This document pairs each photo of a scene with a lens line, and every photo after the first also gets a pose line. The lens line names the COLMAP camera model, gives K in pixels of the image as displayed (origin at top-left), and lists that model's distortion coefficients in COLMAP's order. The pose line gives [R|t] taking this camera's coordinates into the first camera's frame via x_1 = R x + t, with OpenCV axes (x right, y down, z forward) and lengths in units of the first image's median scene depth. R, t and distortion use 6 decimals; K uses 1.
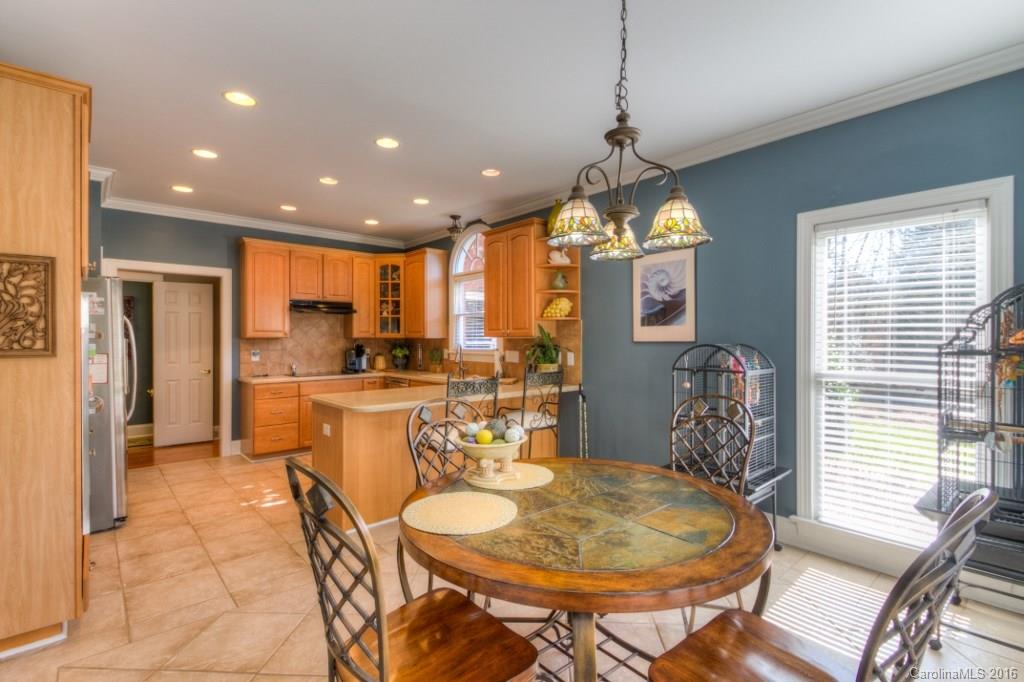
lens RADIAL K [[481.0, 0, 511.2], [0, 481.0, 340.2], [0, 0, 1]] dist [-0.006106, -0.001168]
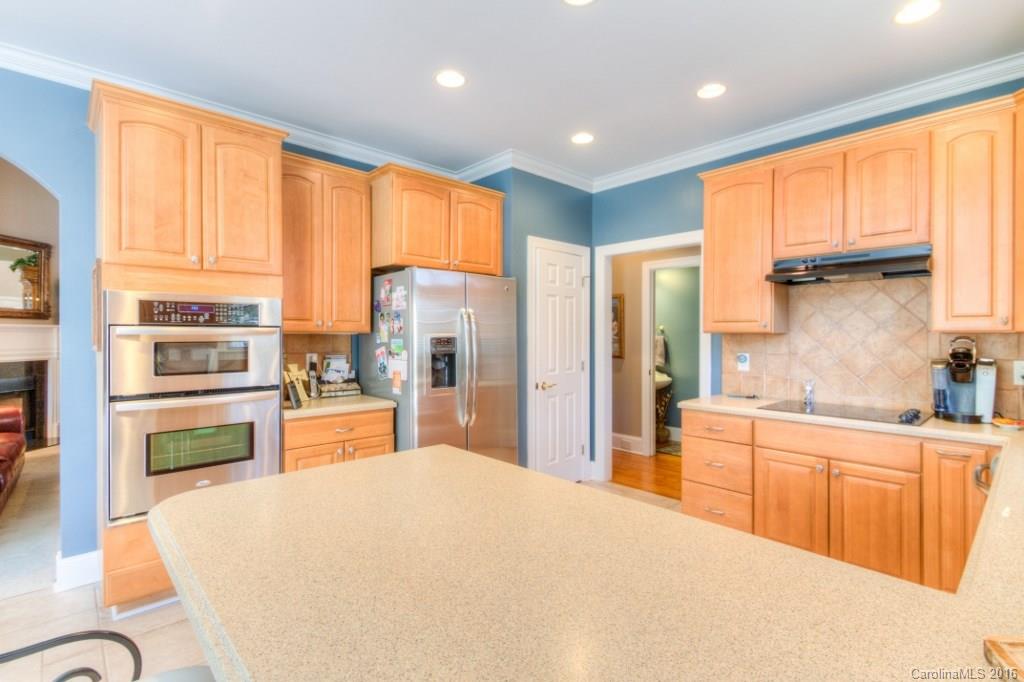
lens RADIAL K [[481.0, 0, 511.3], [0, 481.0, 335.5], [0, 0, 1]] dist [-0.006106, -0.001168]
pose [[0.038545, 0.008559, -0.999220, 0.059338], [-0.003132, 0.999959, 0.008445, -0.005195], [0.999252, 0.002804, 0.038570, 0.662342]]
